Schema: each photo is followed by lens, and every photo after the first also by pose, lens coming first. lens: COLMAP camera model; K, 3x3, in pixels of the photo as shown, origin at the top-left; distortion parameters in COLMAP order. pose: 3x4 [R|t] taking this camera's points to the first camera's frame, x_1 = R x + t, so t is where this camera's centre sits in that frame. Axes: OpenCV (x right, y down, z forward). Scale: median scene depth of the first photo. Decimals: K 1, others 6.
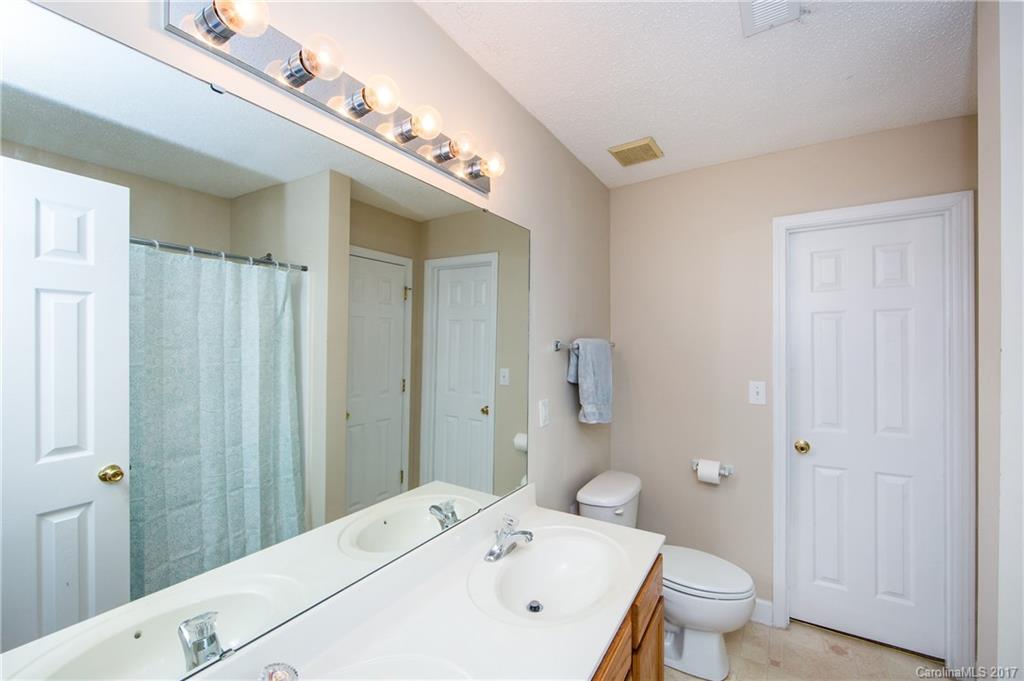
lens RADIAL K [[495.9, 0, 512.0], [0, 495.9, 340.5], [0, 0, 1]] dist [0.000705, 0.000025]
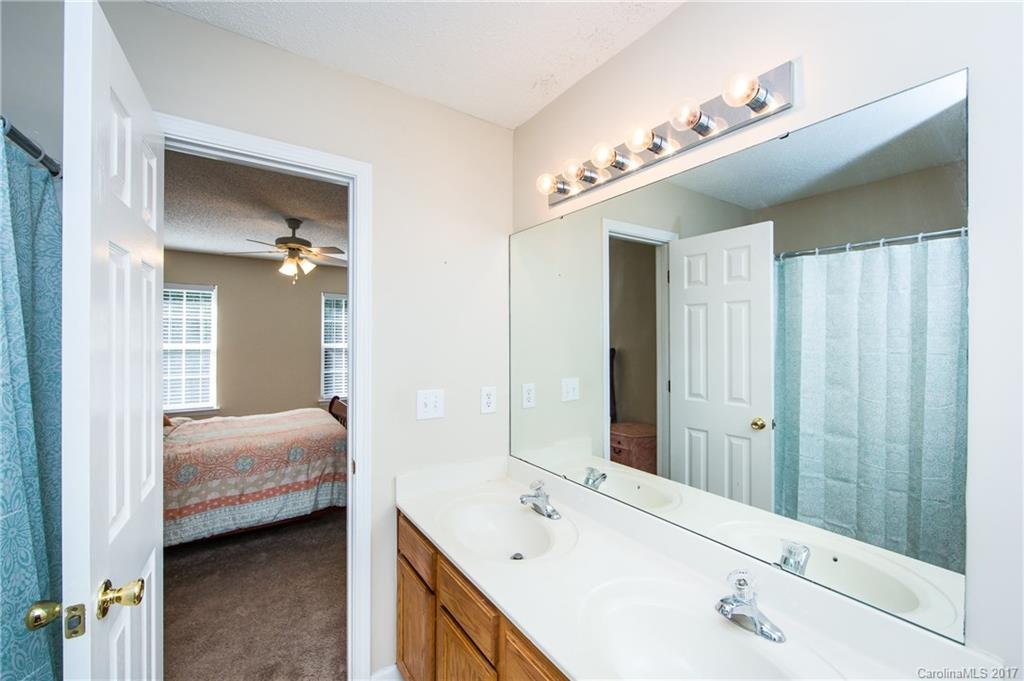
lens RADIAL K [[410.7, 0, 495.4], [0, 410.7, 338.5], [0, 0, 1]] dist [0.000926, -0.000052]
pose [[-0.487387, 0.006955, -0.873159, 0.623455], [0.022849, 0.999727, -0.004790, 0.004467], [0.872887, -0.022285, -0.487413, 0.934272]]
